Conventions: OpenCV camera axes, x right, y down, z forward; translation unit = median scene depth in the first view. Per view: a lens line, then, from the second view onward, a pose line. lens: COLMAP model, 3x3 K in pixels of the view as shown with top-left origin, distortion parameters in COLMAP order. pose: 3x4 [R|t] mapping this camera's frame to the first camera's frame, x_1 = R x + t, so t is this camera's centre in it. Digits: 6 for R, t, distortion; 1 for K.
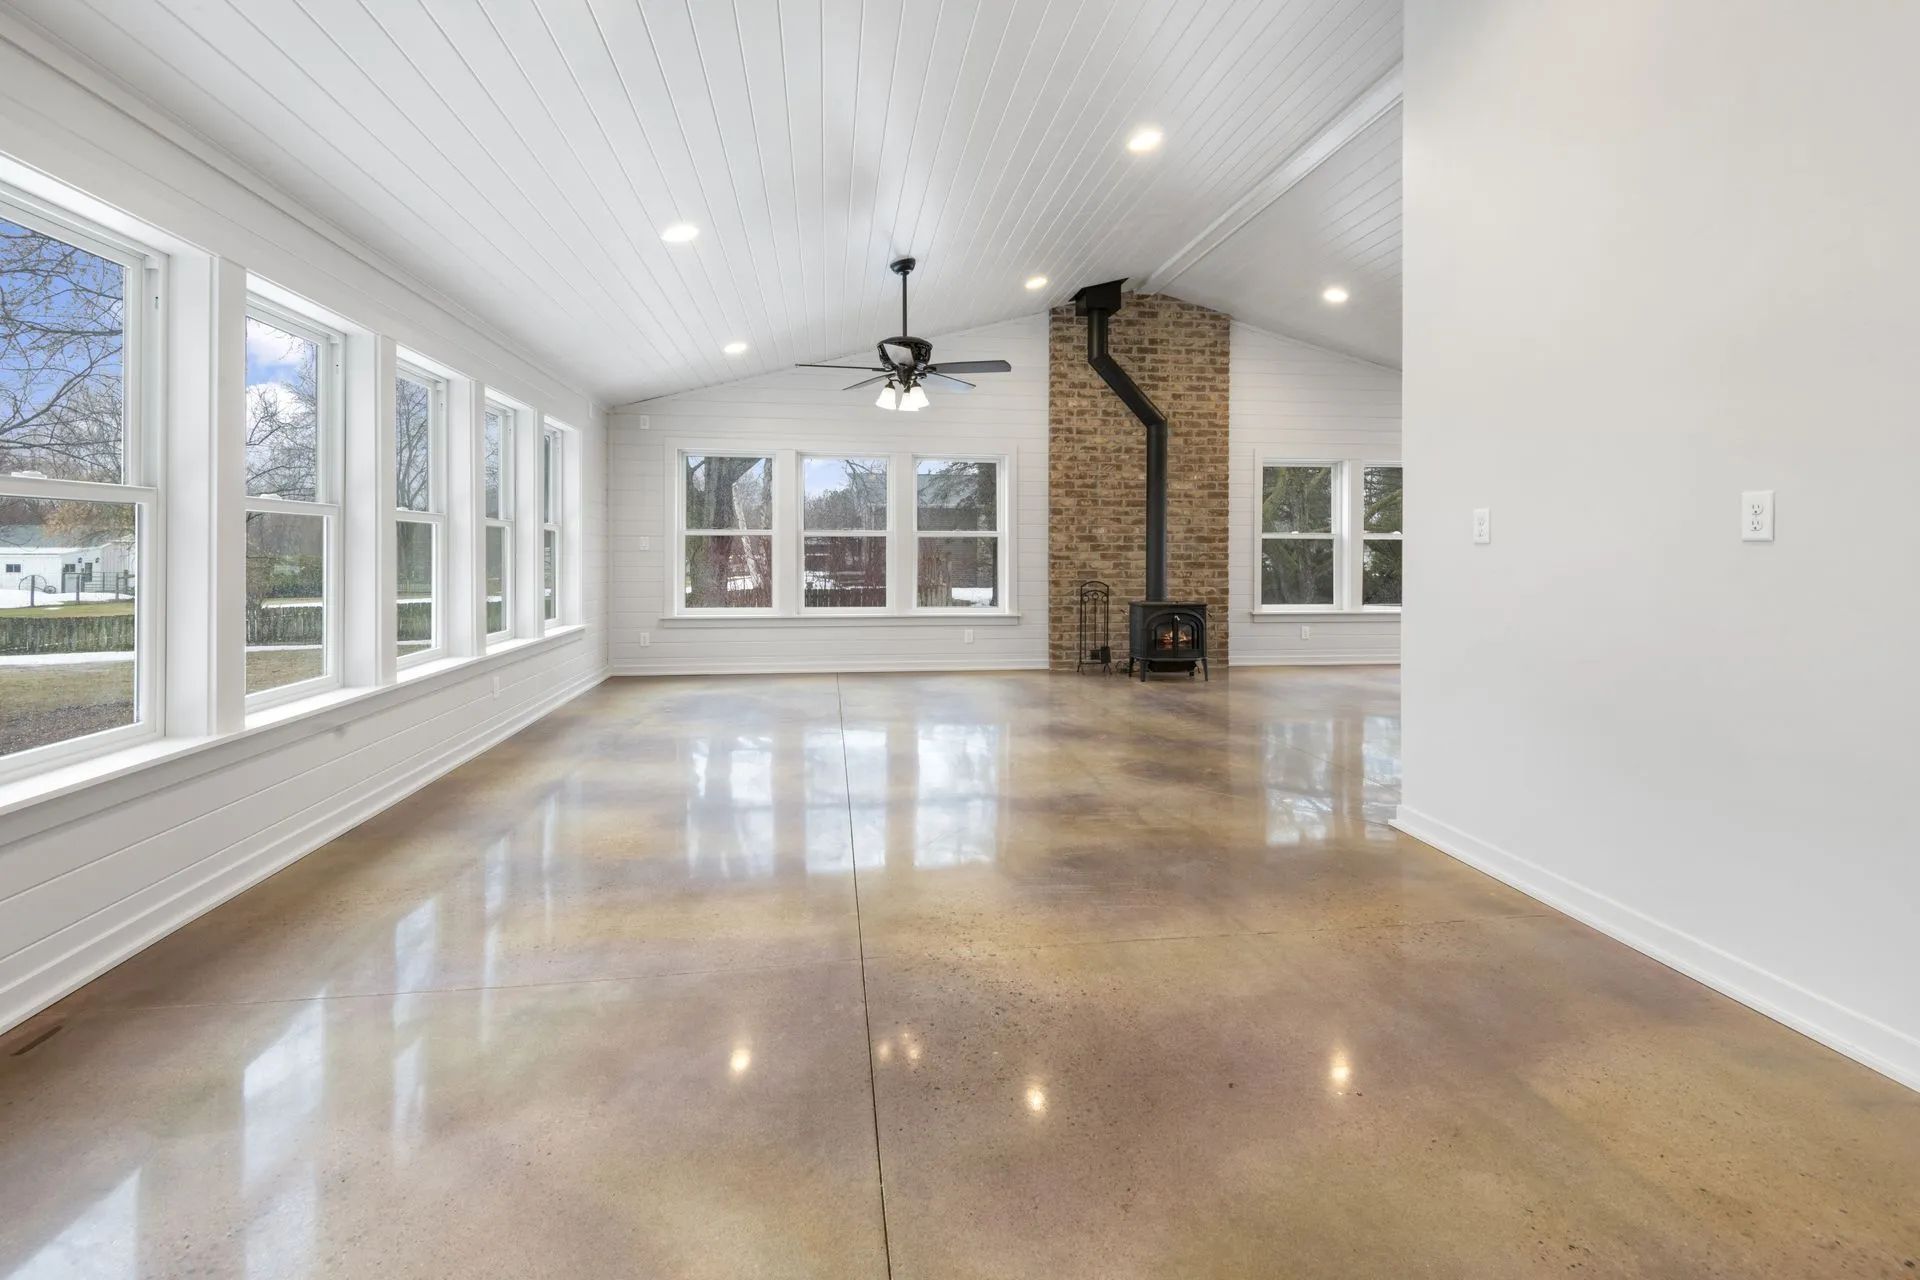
lens RADIAL K [[912.4, 0, 967.8], [0, 912.4, 552.8], [0, 0, 1]] dist [0.003183, -0.000119]
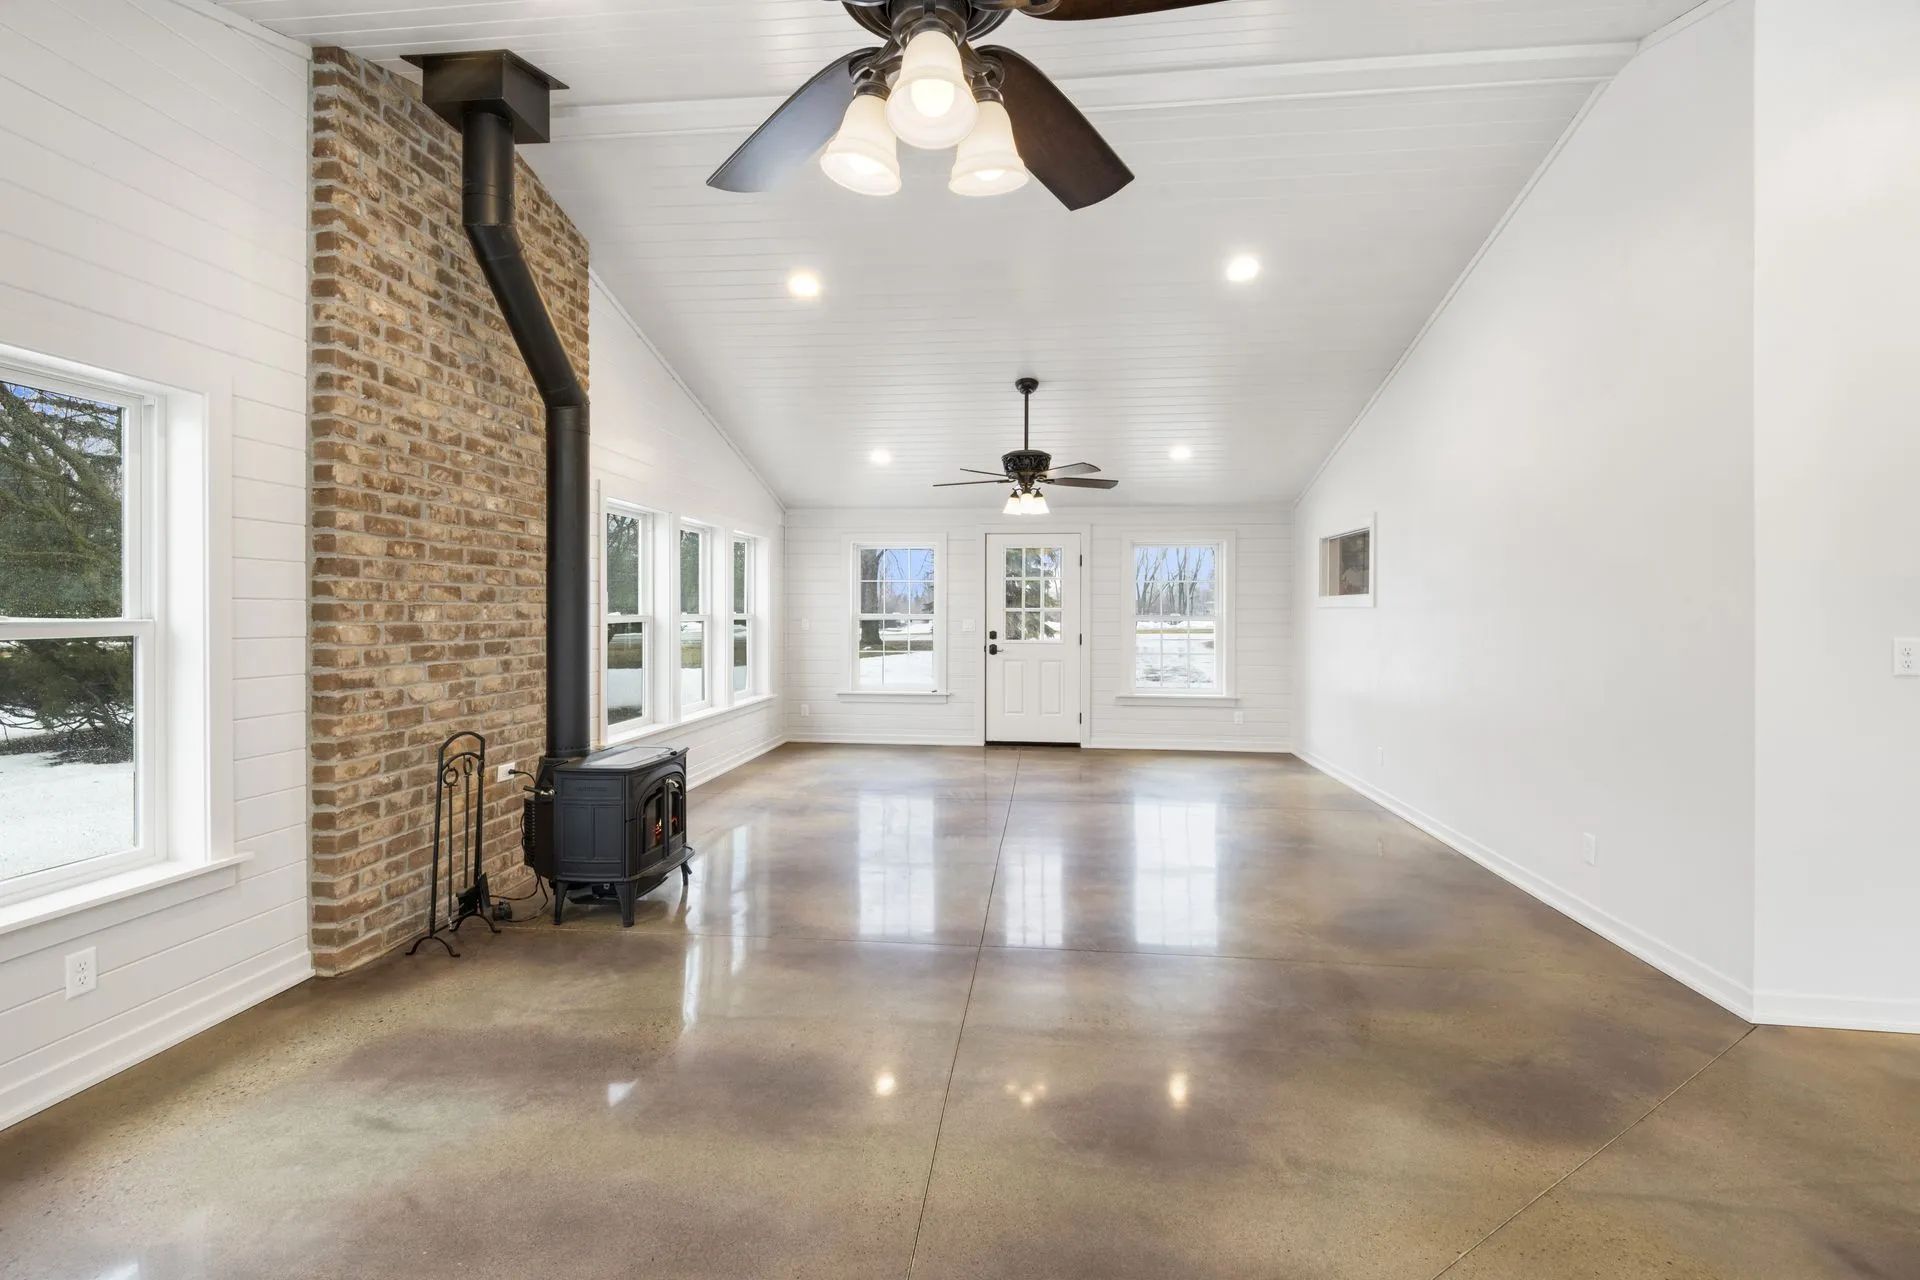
lens RADIAL K [[874.4, 0, 952.5], [0, 874.4, 608.6], [0, 0, 1]] dist [0.009585, -0.000353]
pose [[0.262182, 0.002683, 0.965015, -0.198515], [0.000133, 0.999996, -0.002816, -0.026063], [-0.965018, 0.000866, 0.262181, 0.642154]]
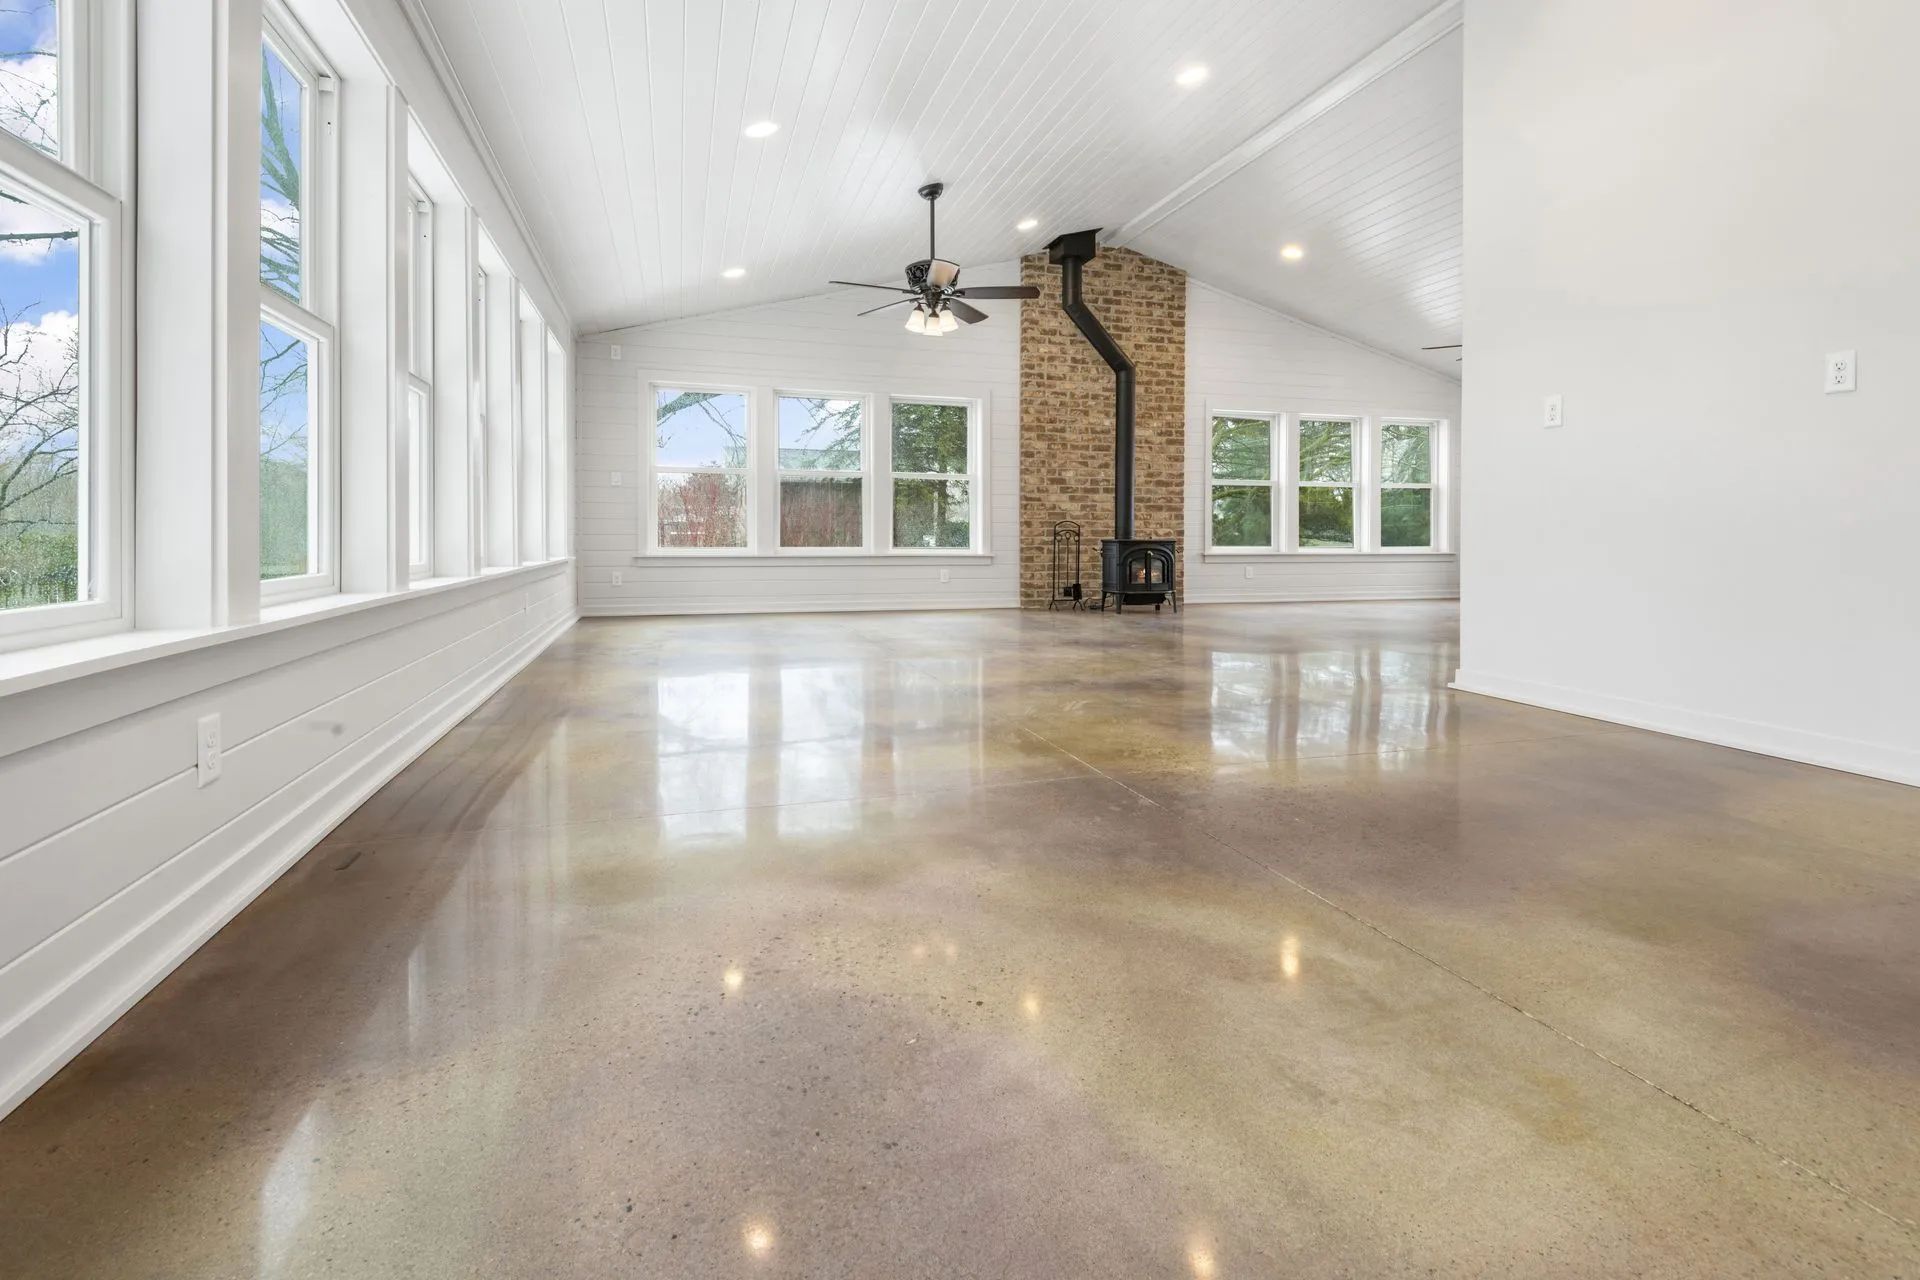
lens RADIAL K [[912.4, 0, 967.8], [0, 912.4, 552.8], [0, 0, 1]] dist [0.003183, -0.000119]
pose [[0.987840, -0.002744, 0.155453, -0.130210], [0.000164, 0.999862, 0.016604, 0.048678], [-0.155477, -0.016377, 0.987704, -0.009625]]
